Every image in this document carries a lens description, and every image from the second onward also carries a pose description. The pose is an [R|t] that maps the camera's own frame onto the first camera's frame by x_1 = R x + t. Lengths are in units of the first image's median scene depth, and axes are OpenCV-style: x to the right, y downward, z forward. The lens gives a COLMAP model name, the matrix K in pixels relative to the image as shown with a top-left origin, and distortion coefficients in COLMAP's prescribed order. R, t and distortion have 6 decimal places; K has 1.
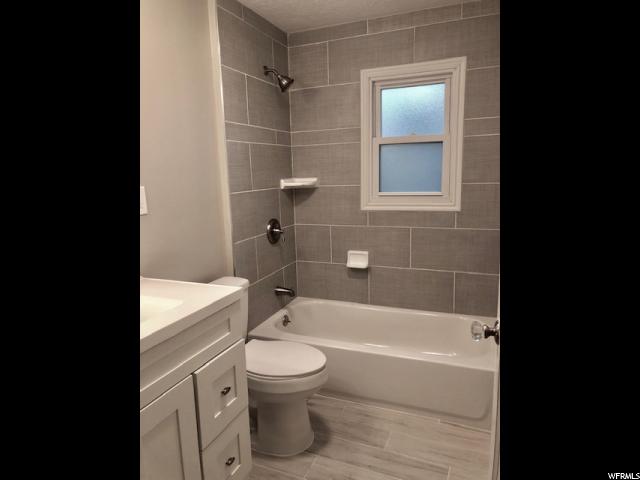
lens RADIAL K [[393.3, 0, 320.0], [0, 393.3, 240.0], [0, 0, 1]] dist [0.067762, -0.083073]
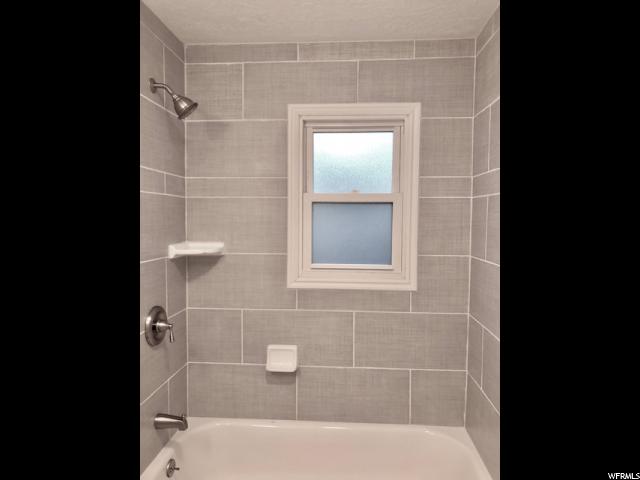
lens RADIAL K [[393.3, 0, 320.0], [0, 393.3, 240.0], [0, 0, 1]] dist [0.067762, -0.083073]
pose [[0.948942, 0.017978, 0.314938, -0.070714], [0.023183, 0.991700, -0.126464, -0.072487], [-0.314598, 0.127308, 0.940649, 0.293006]]
